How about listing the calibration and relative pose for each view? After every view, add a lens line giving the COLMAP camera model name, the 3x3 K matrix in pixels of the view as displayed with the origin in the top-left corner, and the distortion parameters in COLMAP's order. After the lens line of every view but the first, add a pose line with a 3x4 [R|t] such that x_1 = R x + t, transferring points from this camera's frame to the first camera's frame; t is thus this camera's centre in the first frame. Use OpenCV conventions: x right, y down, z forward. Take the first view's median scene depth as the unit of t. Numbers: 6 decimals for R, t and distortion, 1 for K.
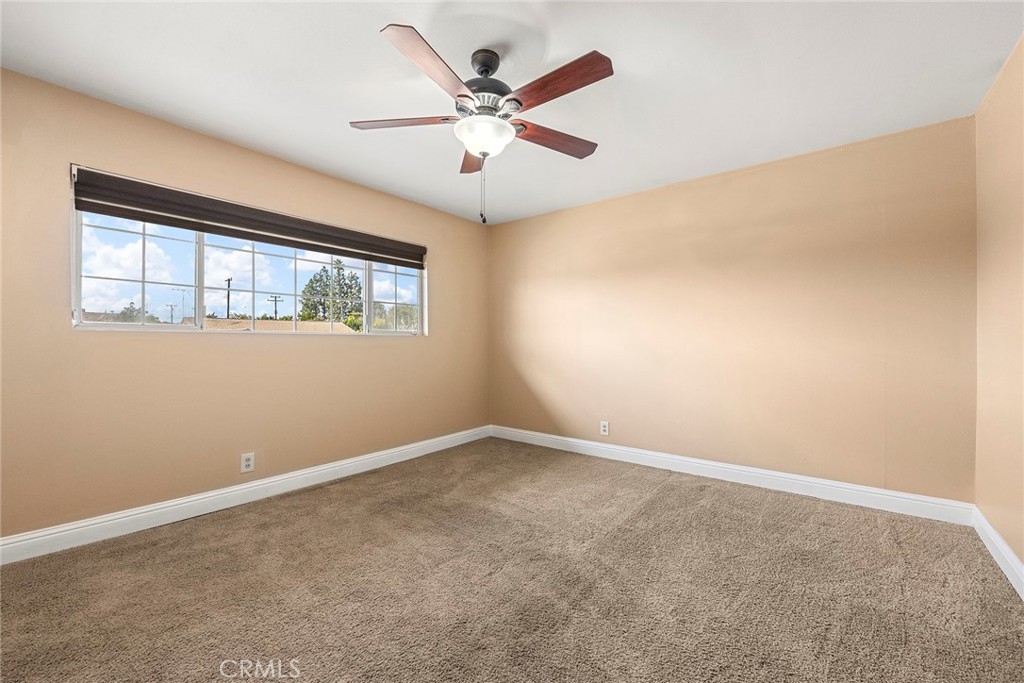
lens RADIAL K [[419.7, 0, 512.0], [0, 419.7, 341.5], [0, 0, 1]] dist [-0.001208, -0.000066]
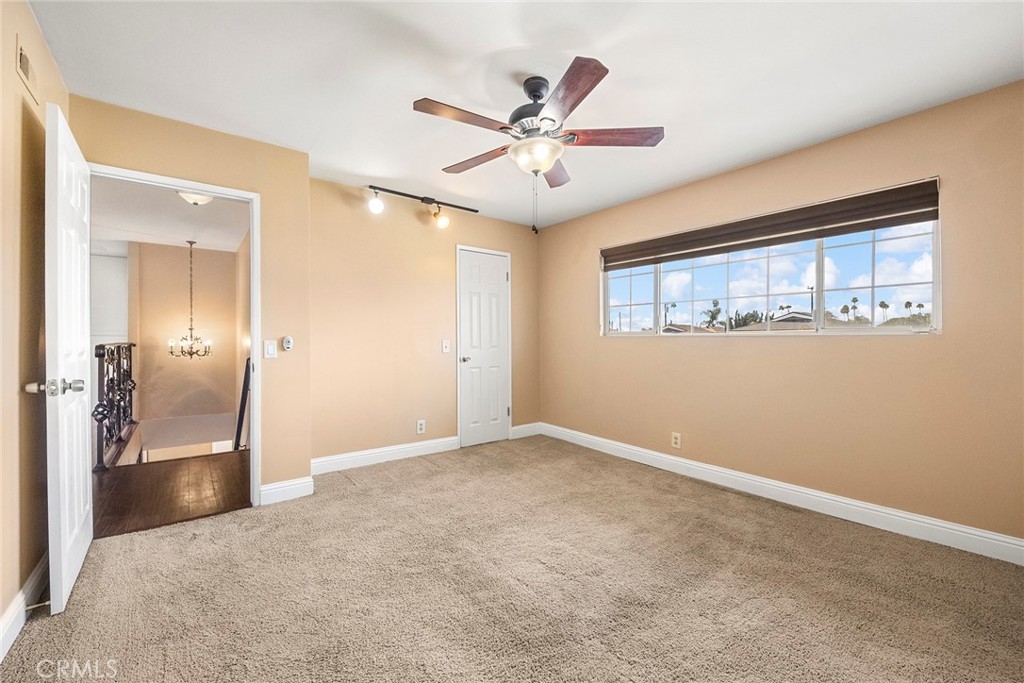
lens RADIAL K [[419.7, 0, 512.0], [0, 419.7, 341.5], [0, 0, 1]] dist [-0.001208, -0.000066]
pose [[-0.237418, -0.000959, -0.971407, 0.690085], [-0.006018, 0.999982, 0.000483, -0.001423], [0.971389, 0.005961, -0.237419, 0.822047]]
